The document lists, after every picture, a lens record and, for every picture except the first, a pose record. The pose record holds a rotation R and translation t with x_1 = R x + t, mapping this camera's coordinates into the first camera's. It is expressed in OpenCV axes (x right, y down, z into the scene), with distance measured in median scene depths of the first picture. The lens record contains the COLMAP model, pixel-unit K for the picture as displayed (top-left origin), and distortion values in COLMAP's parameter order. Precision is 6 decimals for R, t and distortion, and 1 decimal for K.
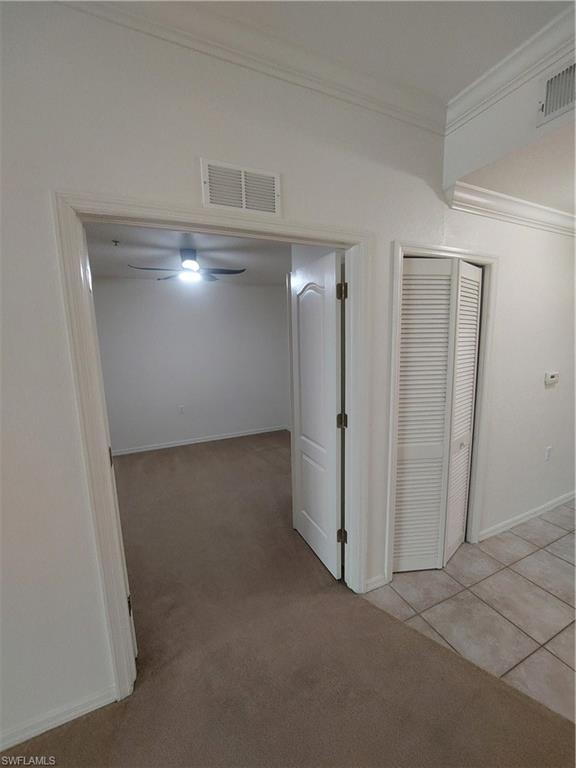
lens RADIAL K [[310.4, 0, 287.5], [0, 310.4, 383.2], [0, 0, 1]] dist [0.000130, 0.000010]
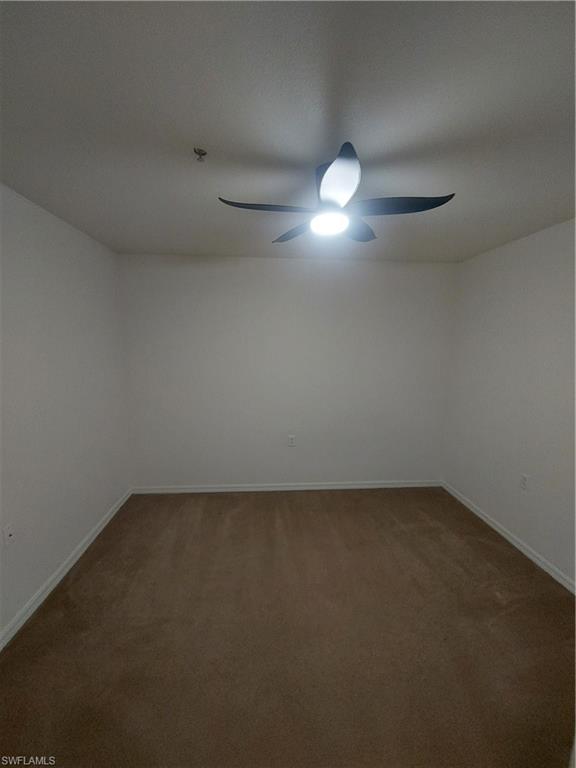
lens RADIAL K [[310.4, 0, 288.8], [0, 310.4, 383.6], [0, 0, 1]] dist [0.000130, 0.000010]
pose [[0.939480, 0.083320, -0.332319, -0.184714], [-0.084167, 0.996381, 0.011872, -0.081192], [0.332105, 0.016817, 0.943092, 0.496832]]
